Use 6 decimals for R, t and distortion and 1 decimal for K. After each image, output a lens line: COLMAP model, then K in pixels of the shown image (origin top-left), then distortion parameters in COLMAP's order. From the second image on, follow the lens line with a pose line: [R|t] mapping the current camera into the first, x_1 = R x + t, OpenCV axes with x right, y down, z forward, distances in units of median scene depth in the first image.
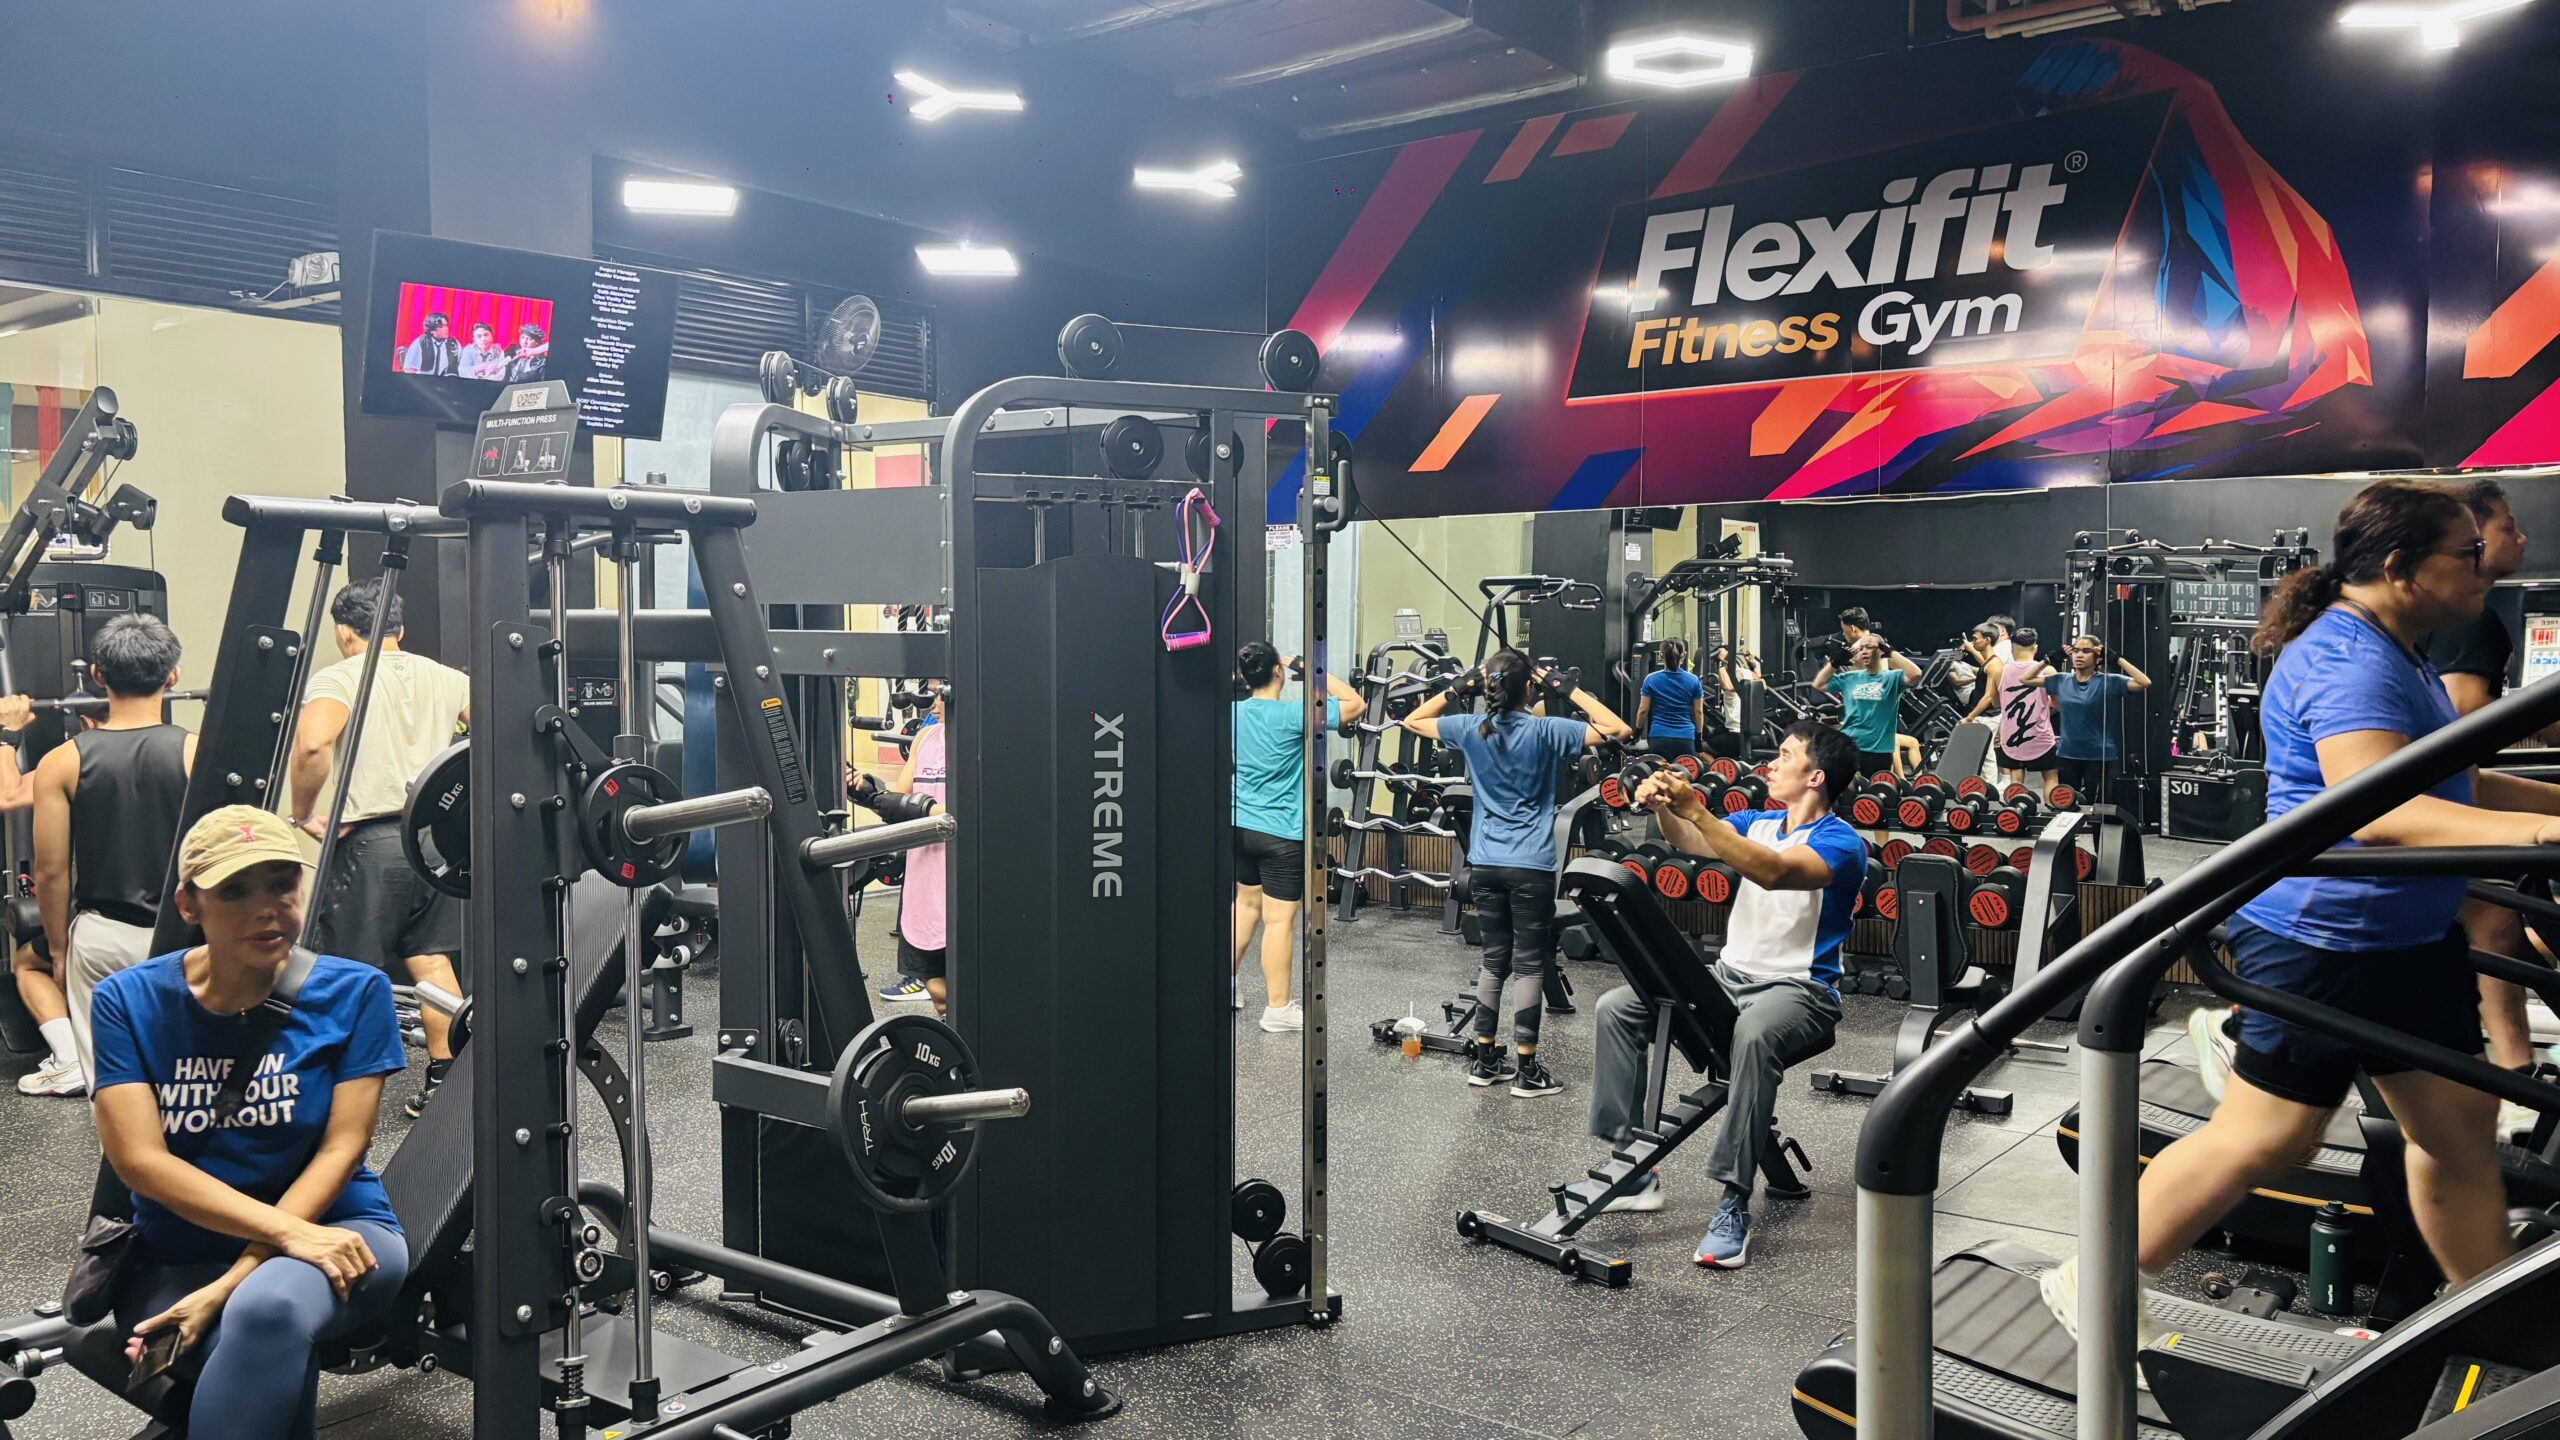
lens RADIAL K [[1961.9, 0, 1280.0], [0, 1961.9, 720.0], [0, 0, 1]] dist [0.025085, -0.002005]
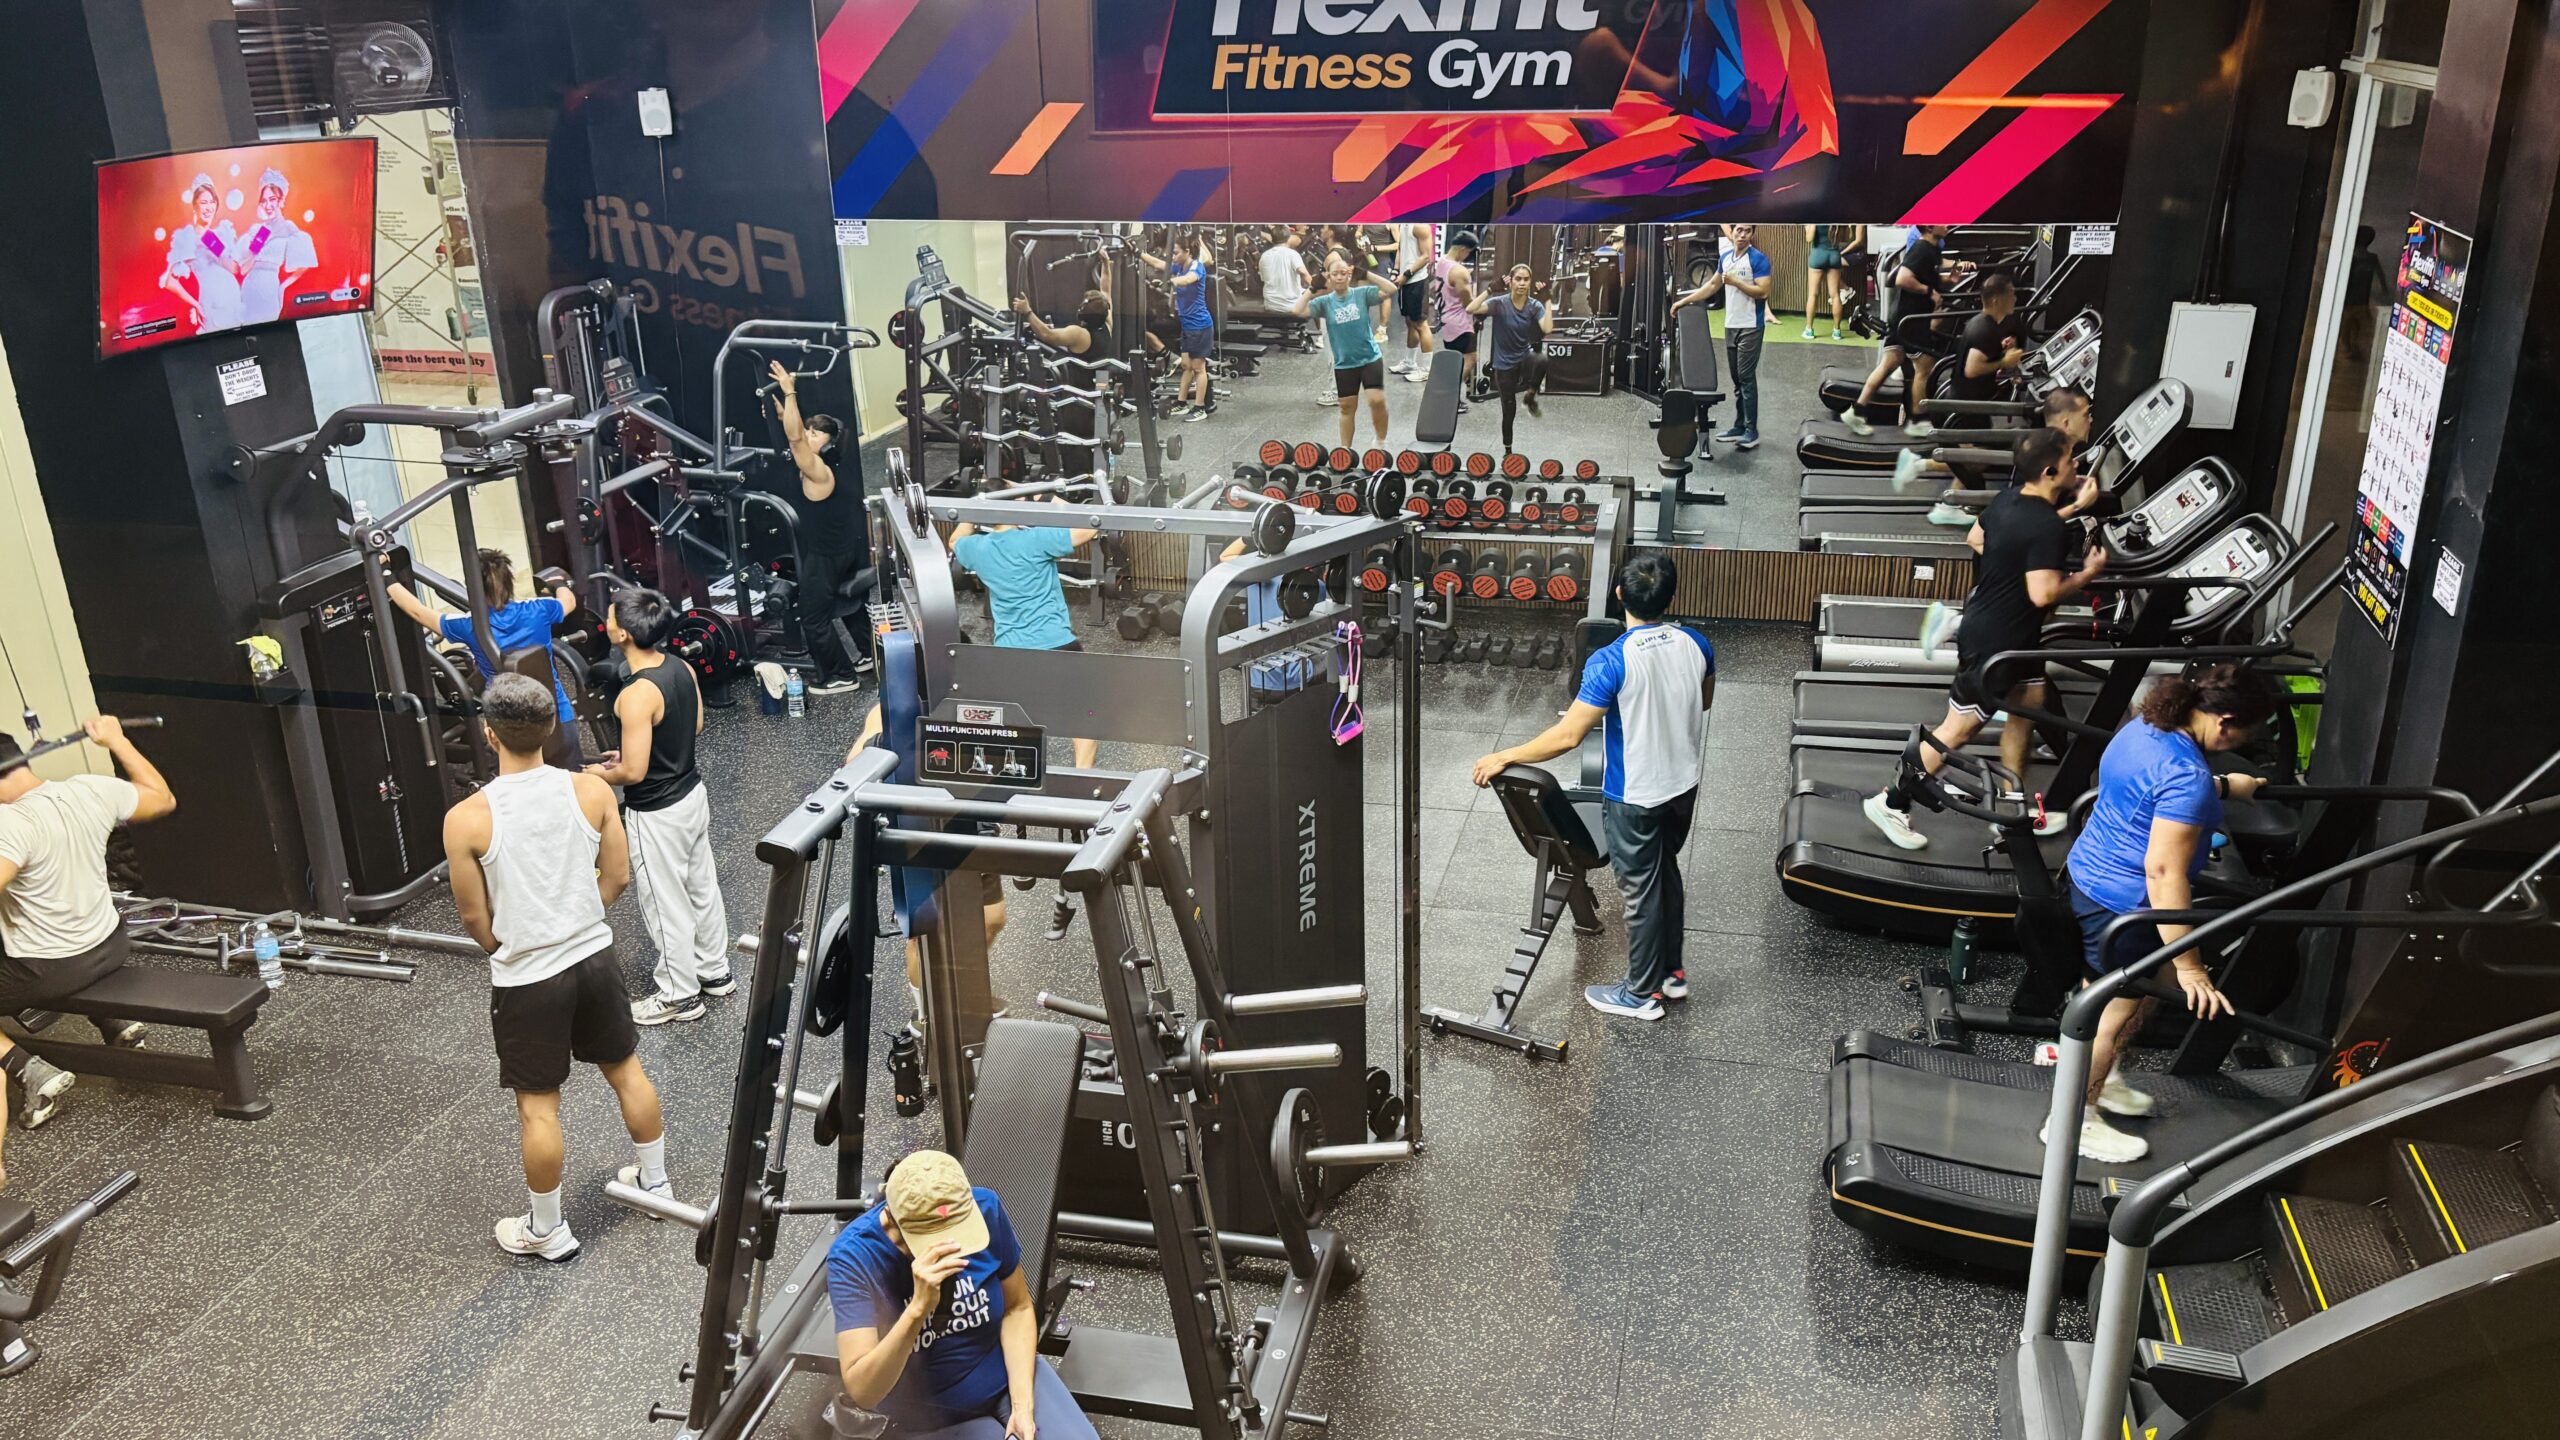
lens RADIAL K [[1961.9, 0, 1280.0], [0, 1961.9, 720.0], [0, 0, 1]] dist [0.025085, -0.002005]
pose [[0.917066, -0.159506, 0.365441, -0.254927], [0.037438, 0.946898, 0.319348, -0.210555], [-0.396973, -0.279182, 0.874340, -0.052745]]
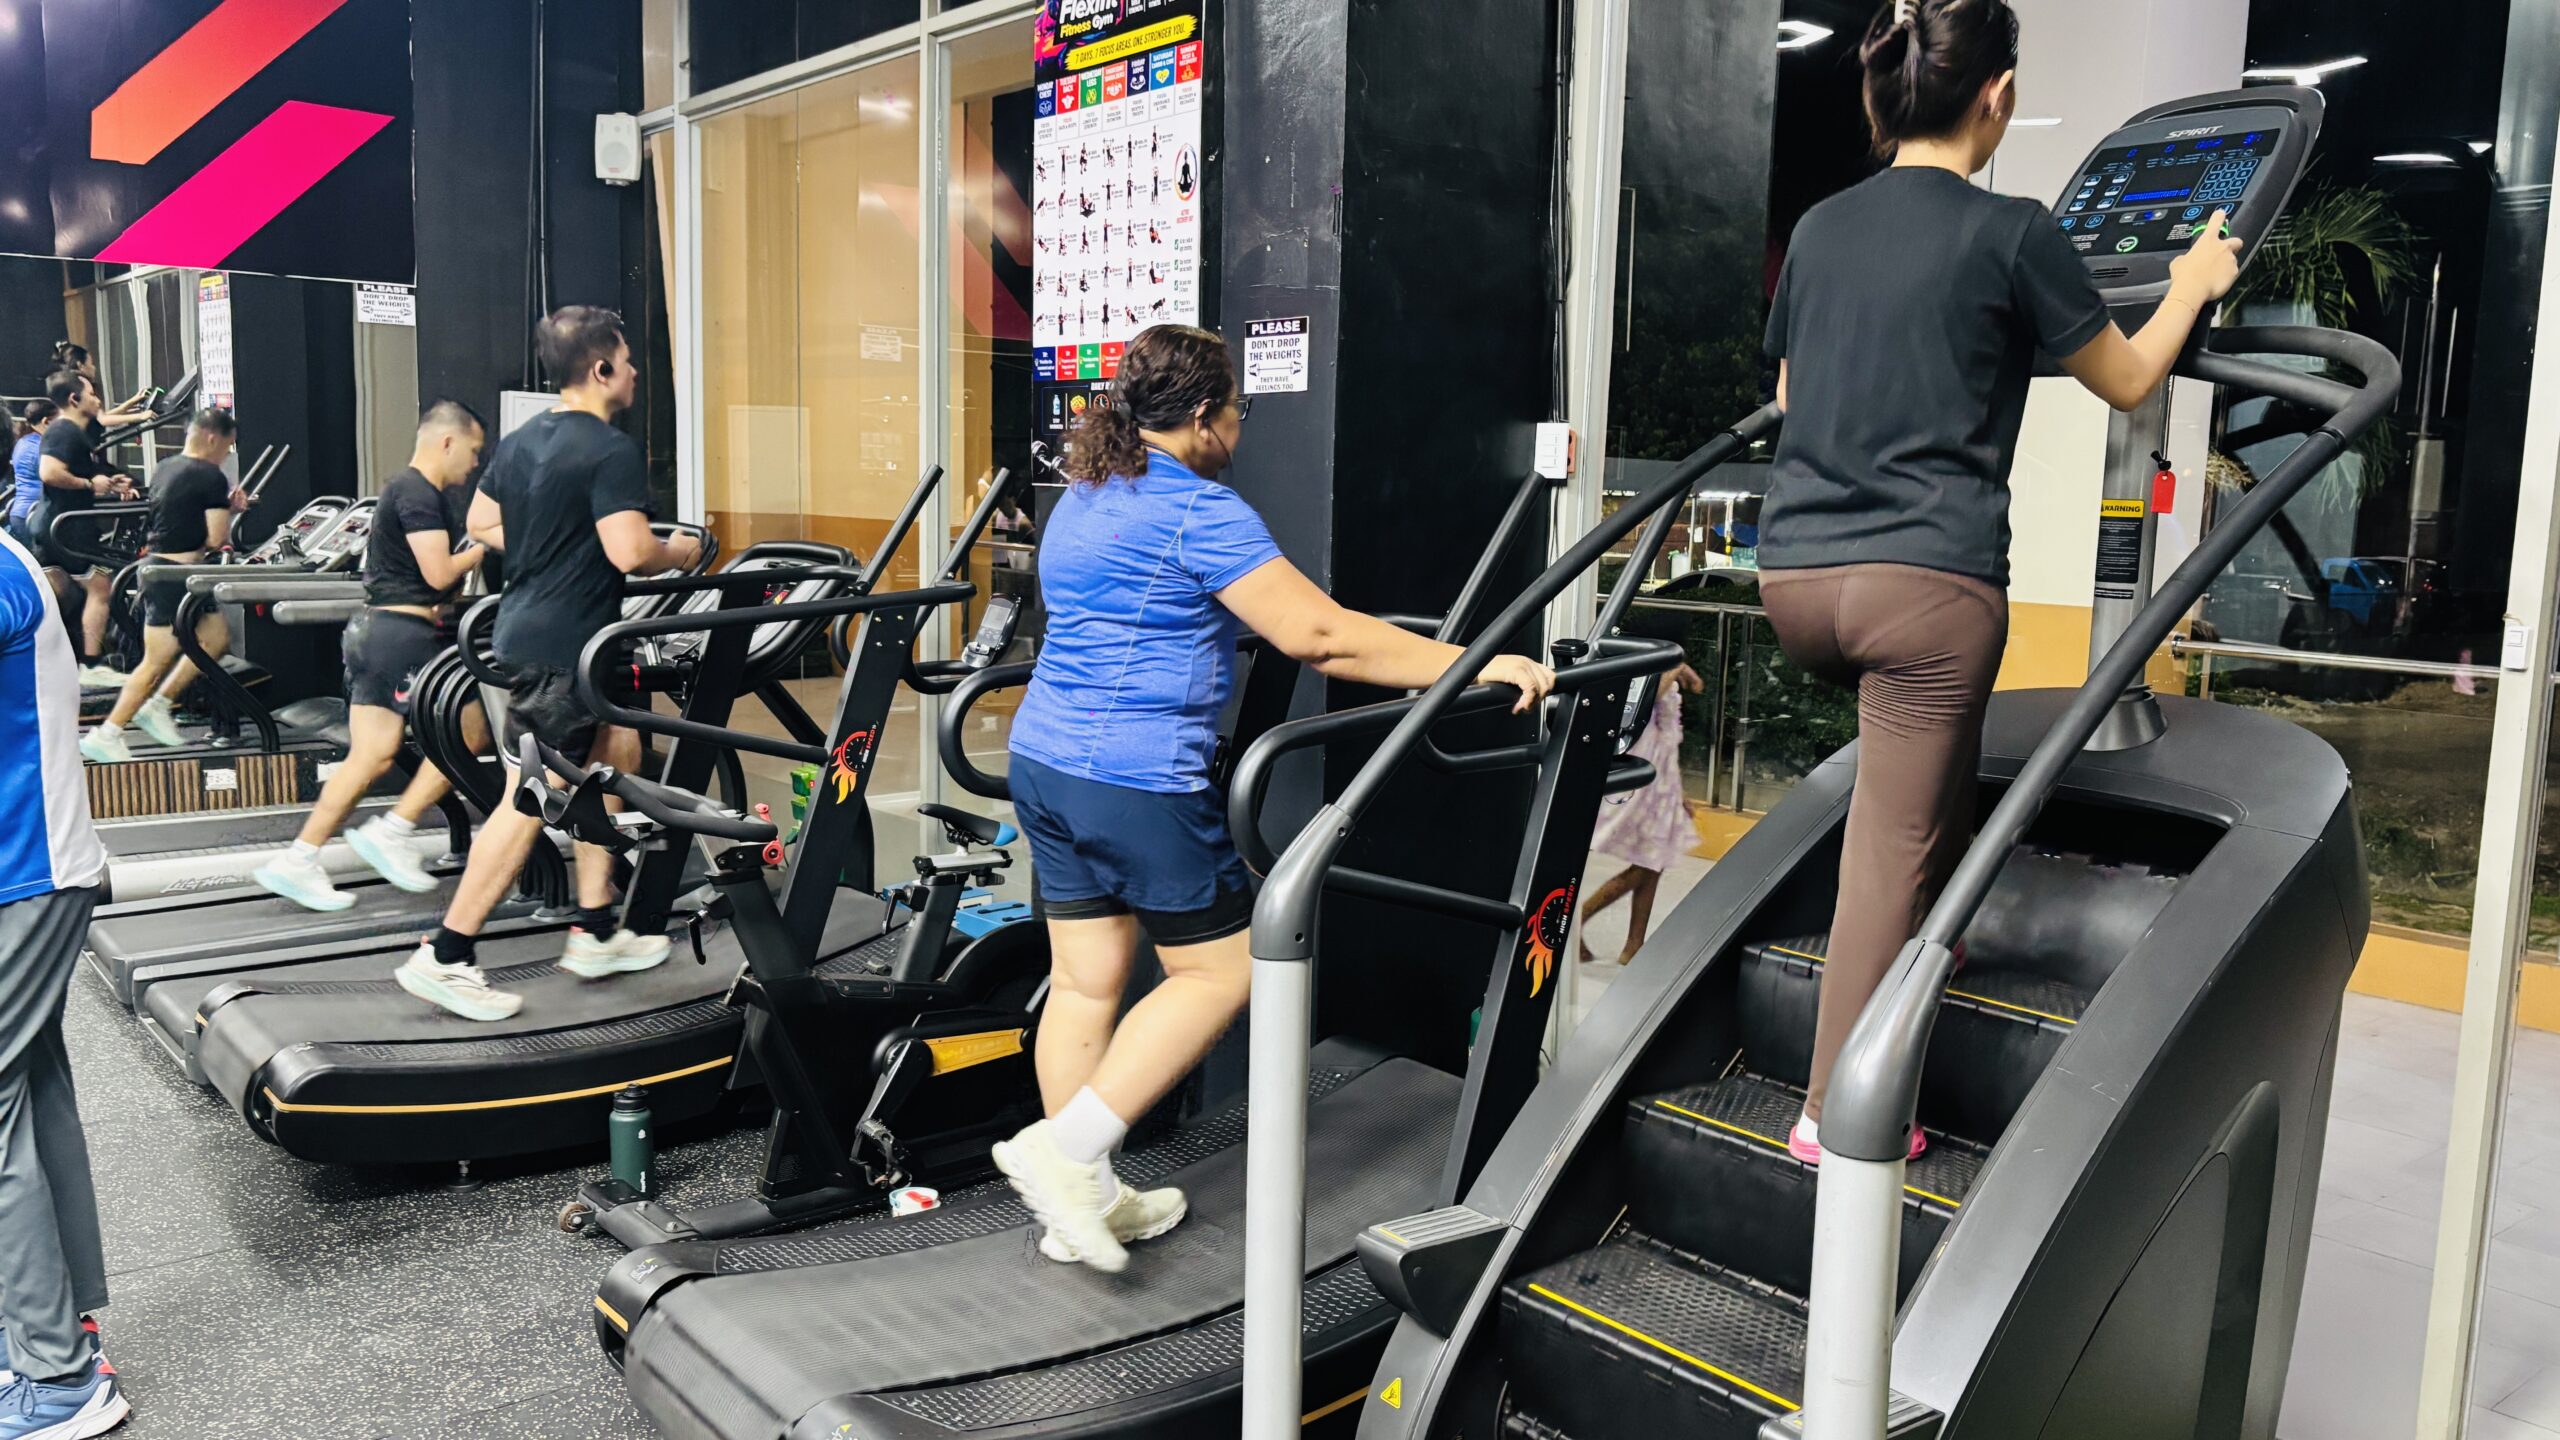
lens RADIAL K [[1961.9, 0, 1280.0], [0, 1961.9, 720.0], [0, 0, 1]] dist [0.025085, -0.002005]
pose [[0.242283, -0.131604, 0.961239, -0.123670], [0.022413, 0.991252, 0.130064, -0.017849], [-0.969947, -0.009968, 0.243113, 0.241566]]
